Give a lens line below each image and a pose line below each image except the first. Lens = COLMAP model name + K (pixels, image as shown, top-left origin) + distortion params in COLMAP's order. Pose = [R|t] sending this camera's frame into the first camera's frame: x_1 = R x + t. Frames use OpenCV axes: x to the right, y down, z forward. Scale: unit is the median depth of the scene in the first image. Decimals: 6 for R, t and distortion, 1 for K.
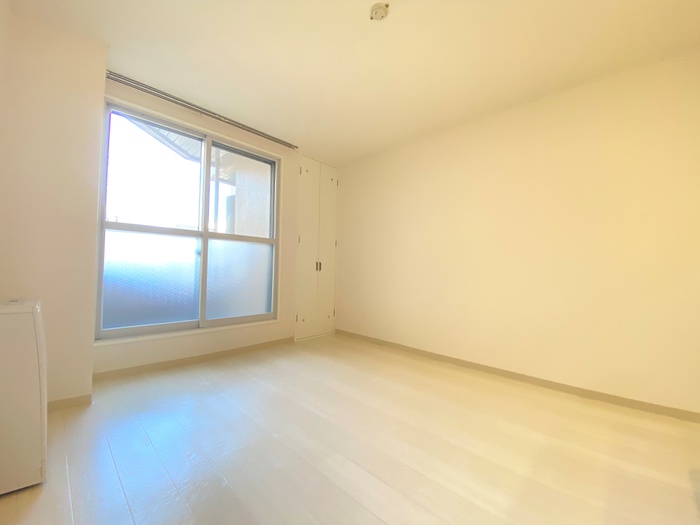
lens RADIAL K [[282.1, 0, 350.0], [0, 282.1, 262.5], [0, 0, 1]] dist [0.028061, -0.021698]
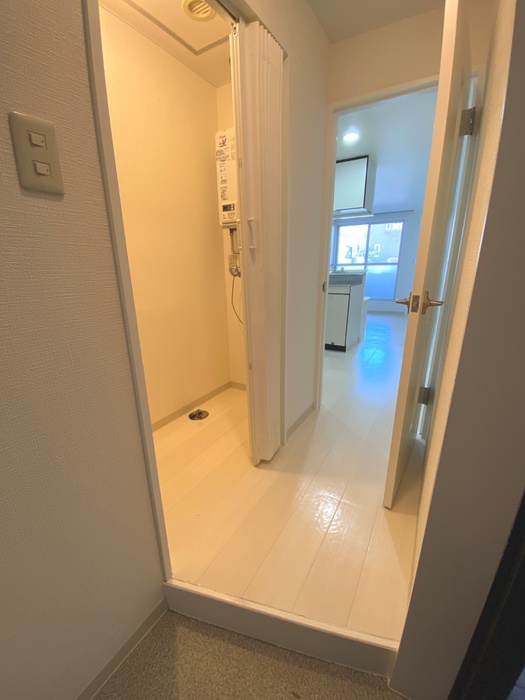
lens RADIAL K [[282.1, 0, 262.5], [0, 282.1, 350.0], [0, 0, 1]] dist [0.028061, -0.021698]
pose [[0.213447, 0.261488, -0.941310, 1.625478], [0.042465, 0.960120, 0.276343, -0.084204], [0.976031, -0.098957, 0.193831, -0.421496]]
